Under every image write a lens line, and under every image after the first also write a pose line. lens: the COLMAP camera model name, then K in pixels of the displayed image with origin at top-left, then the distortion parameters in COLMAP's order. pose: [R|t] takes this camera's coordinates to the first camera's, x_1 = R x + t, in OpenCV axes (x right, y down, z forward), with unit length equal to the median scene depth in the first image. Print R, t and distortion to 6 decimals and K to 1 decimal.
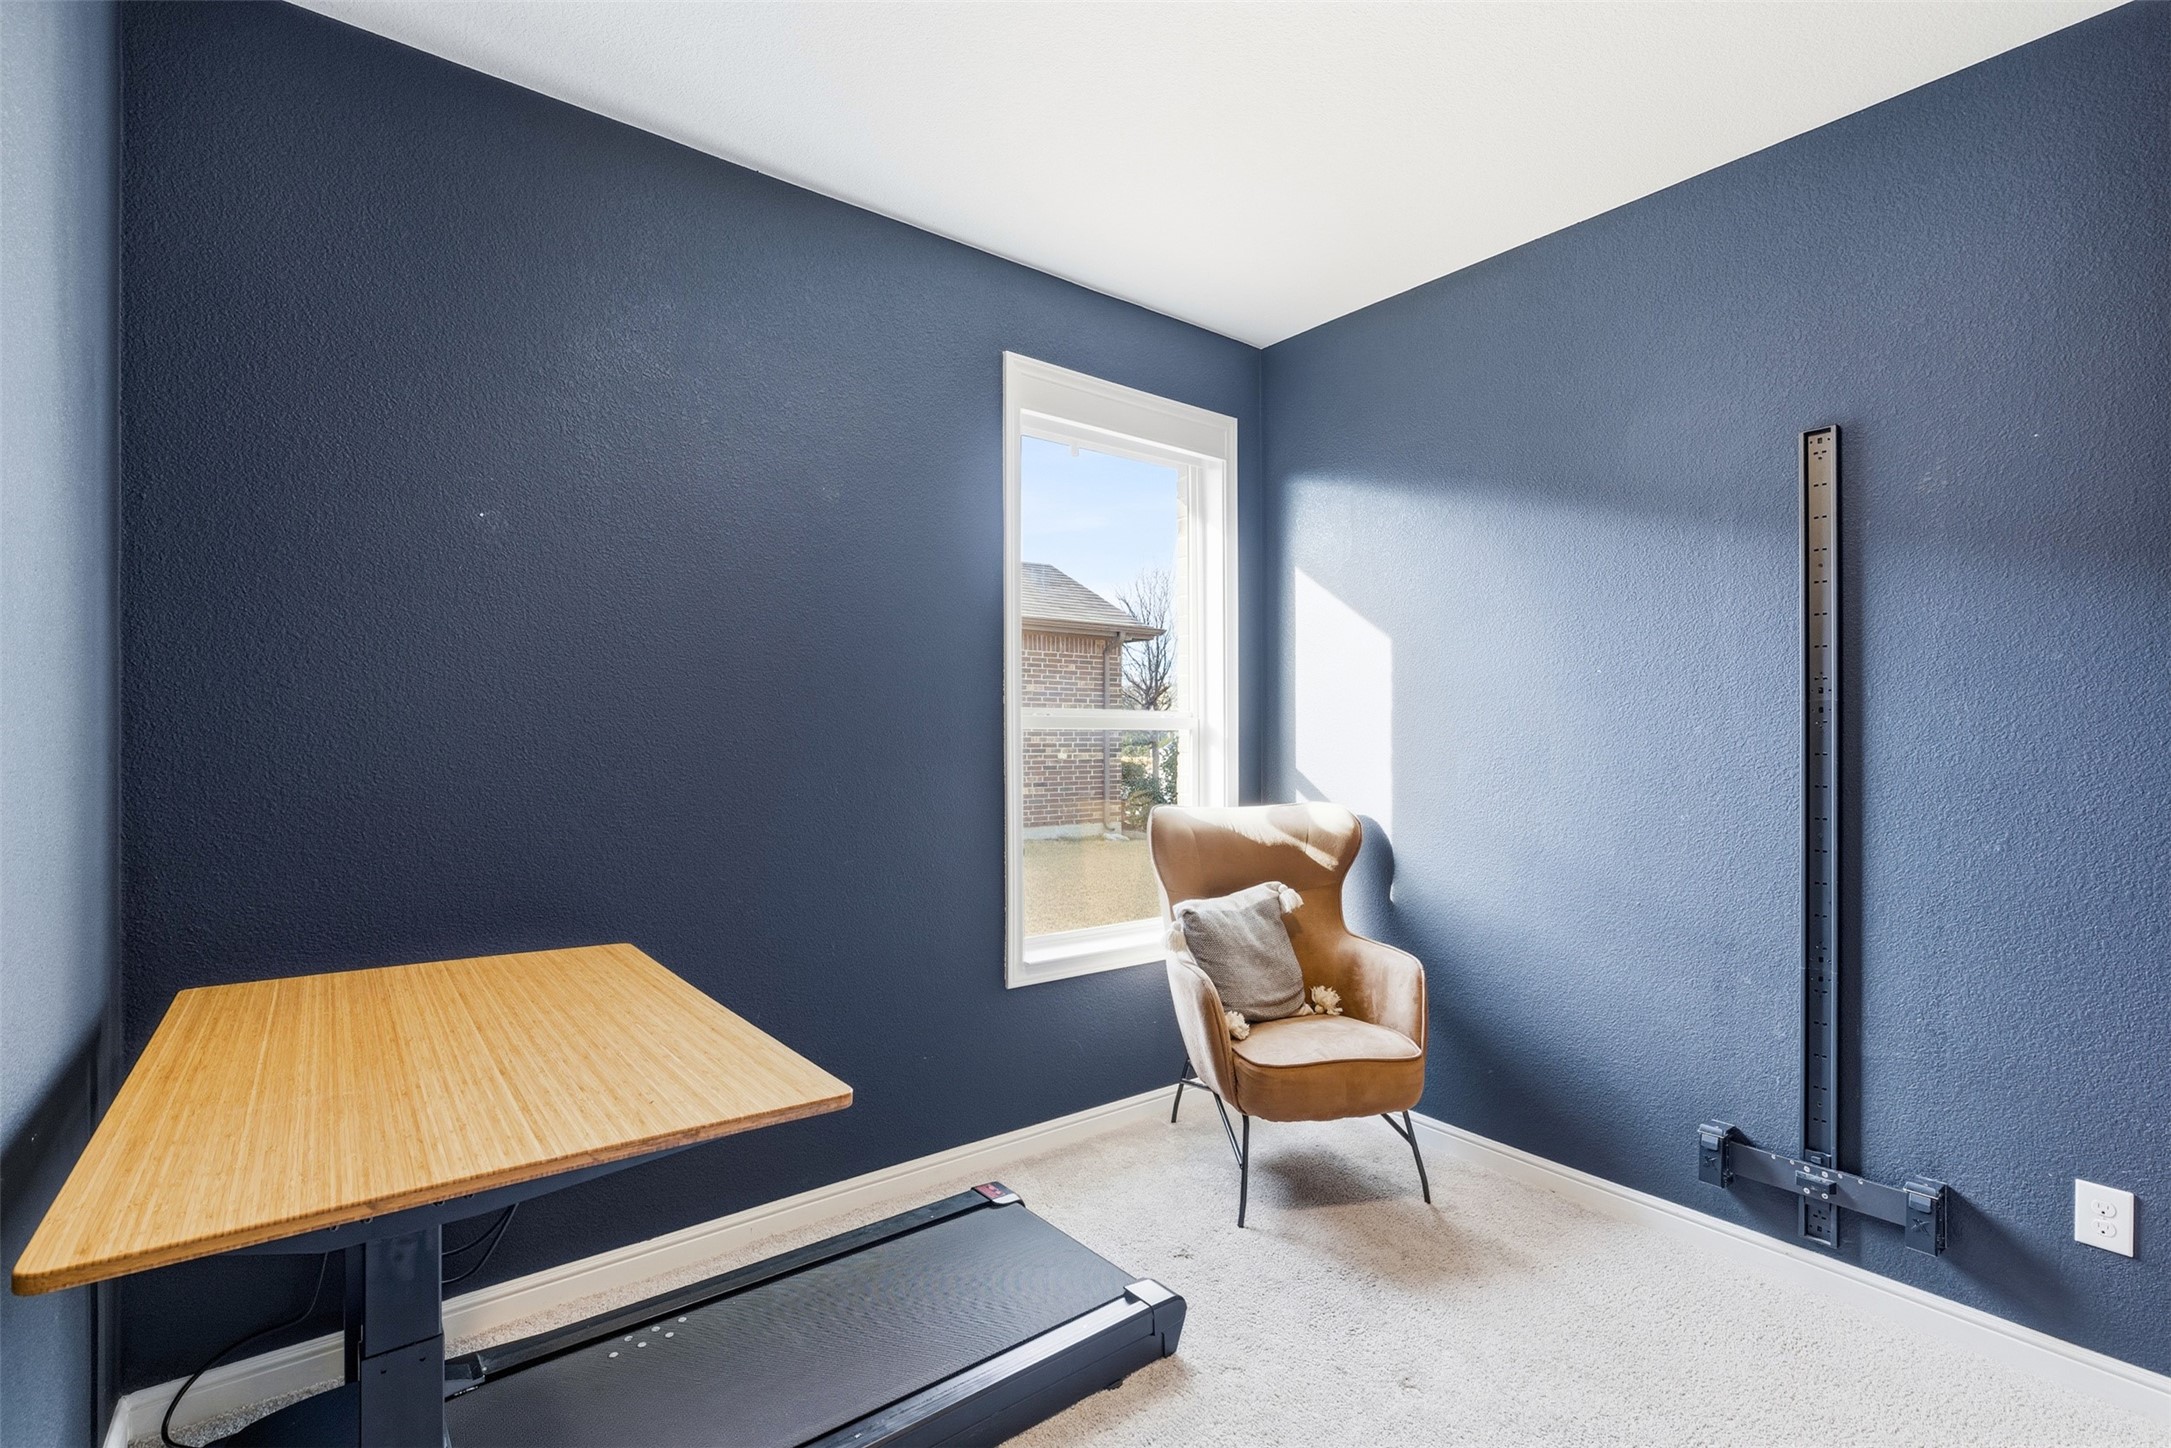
lens RADIAL K [[969.9, 0, 1080.6], [0, 969.9, 730.7], [0, 0, 1]] dist [-0.002746, 0.000109]
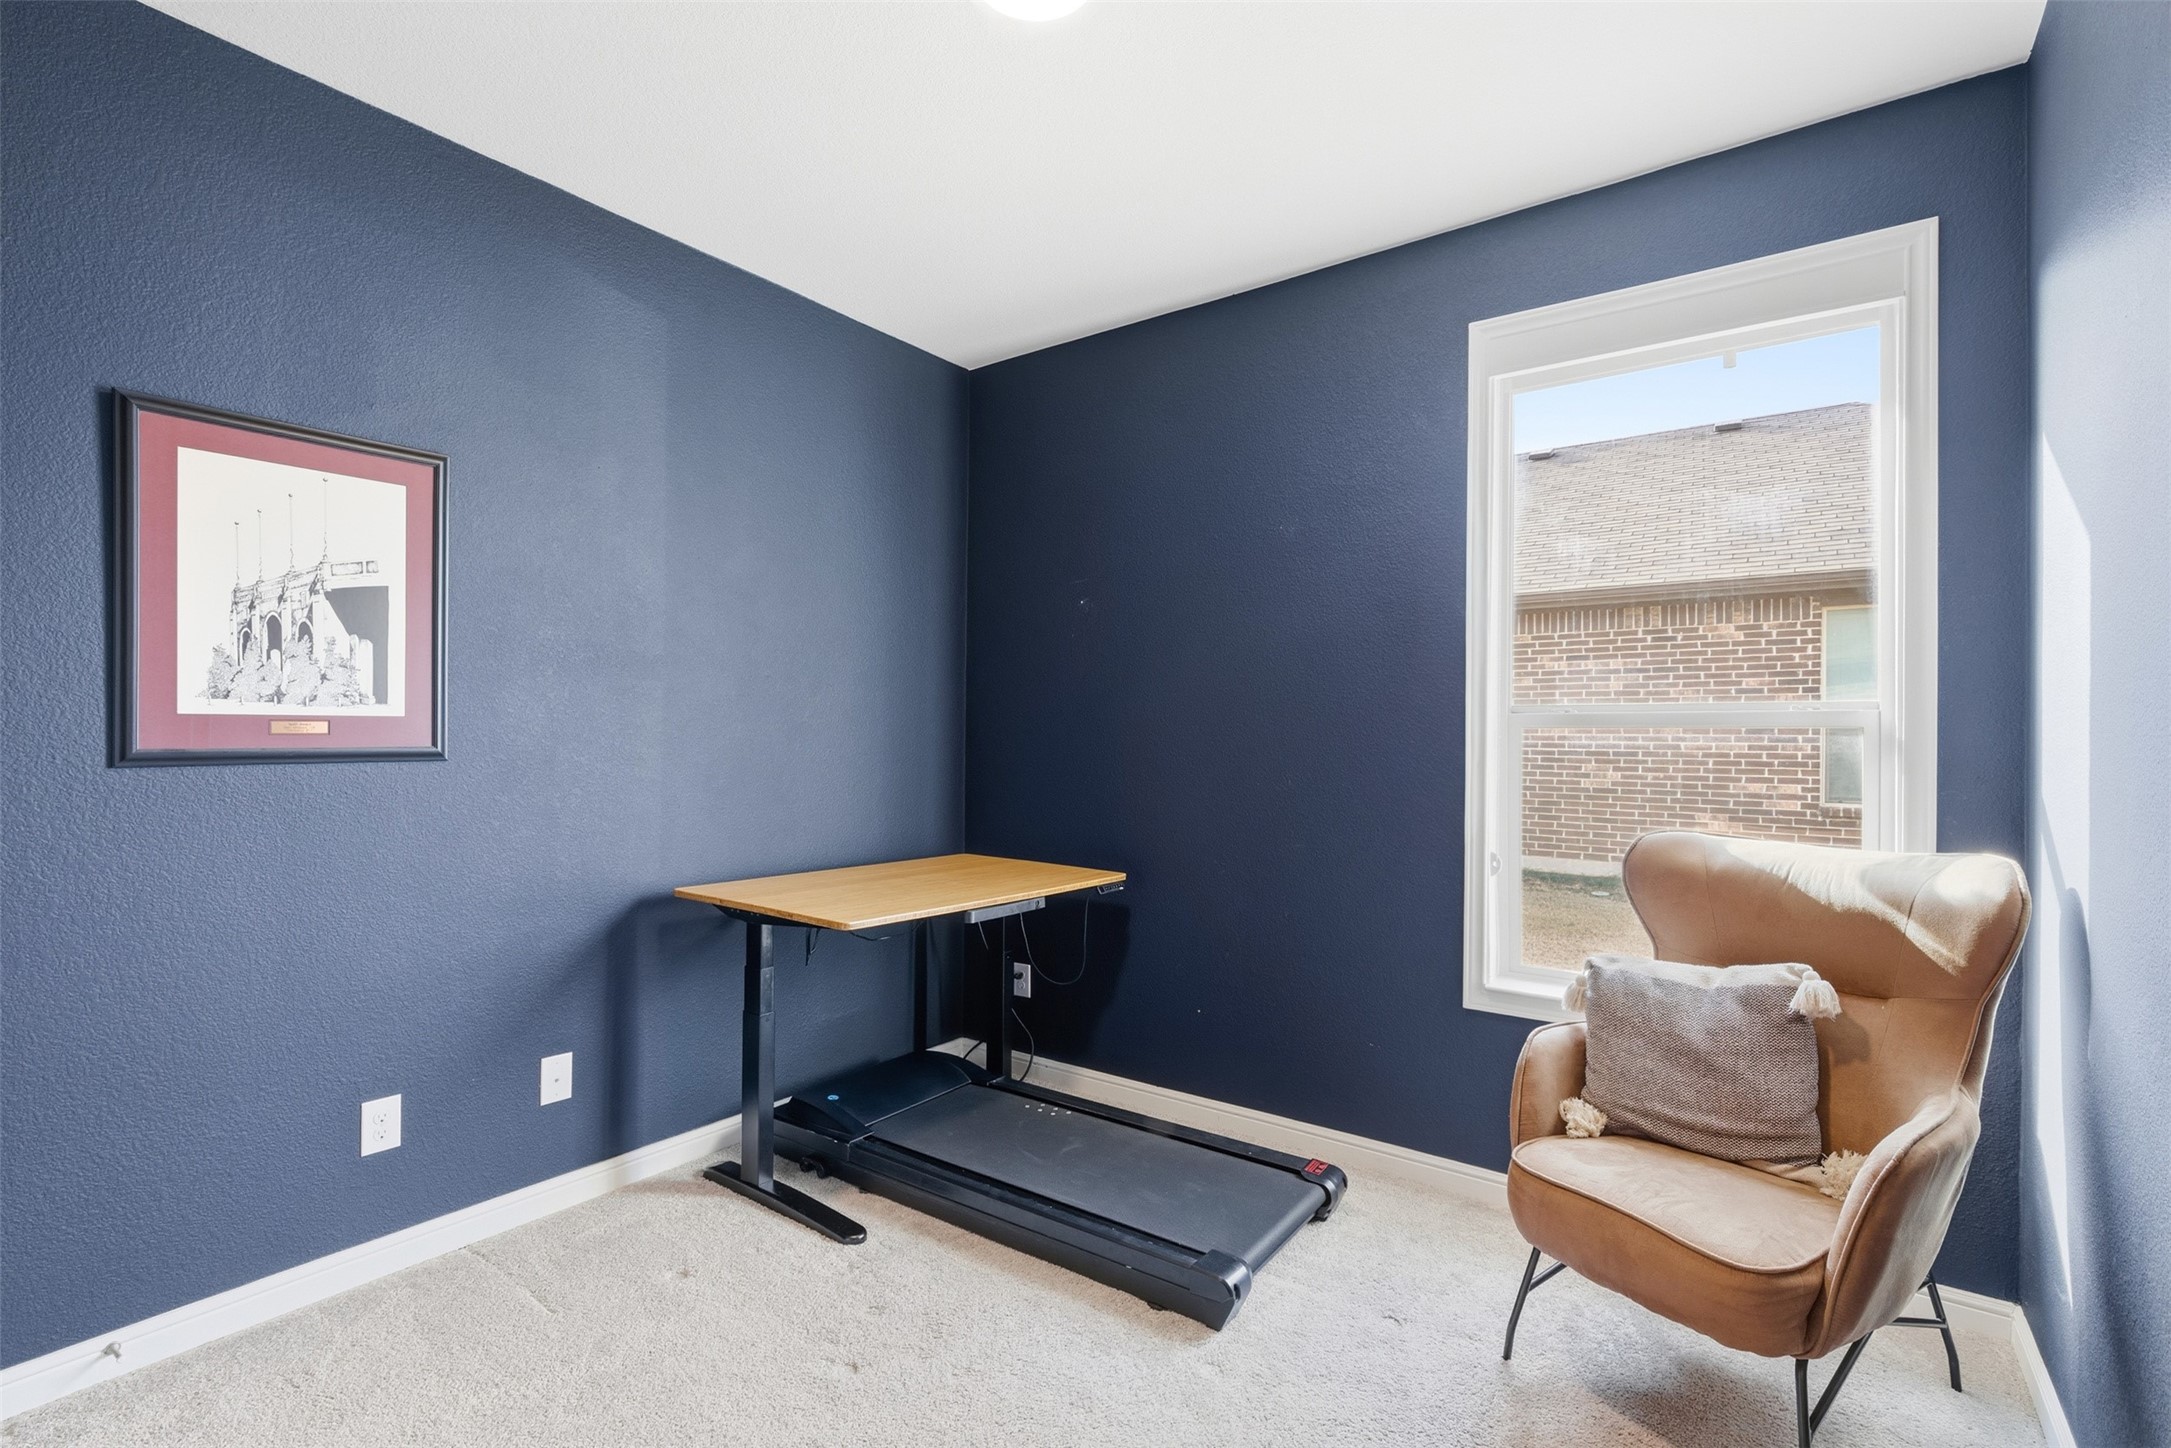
lens RADIAL K [[969.9, 0, 1083.9], [0, 969.9, 728.4], [0, 0, 1]] dist [-0.002746, 0.000109]
pose [[0.284029, -0.011703, -0.958744, 0.682427], [-0.008913, 0.999850, -0.014845, 0.015438], [0.958774, 0.012761, 0.283882, 0.369388]]
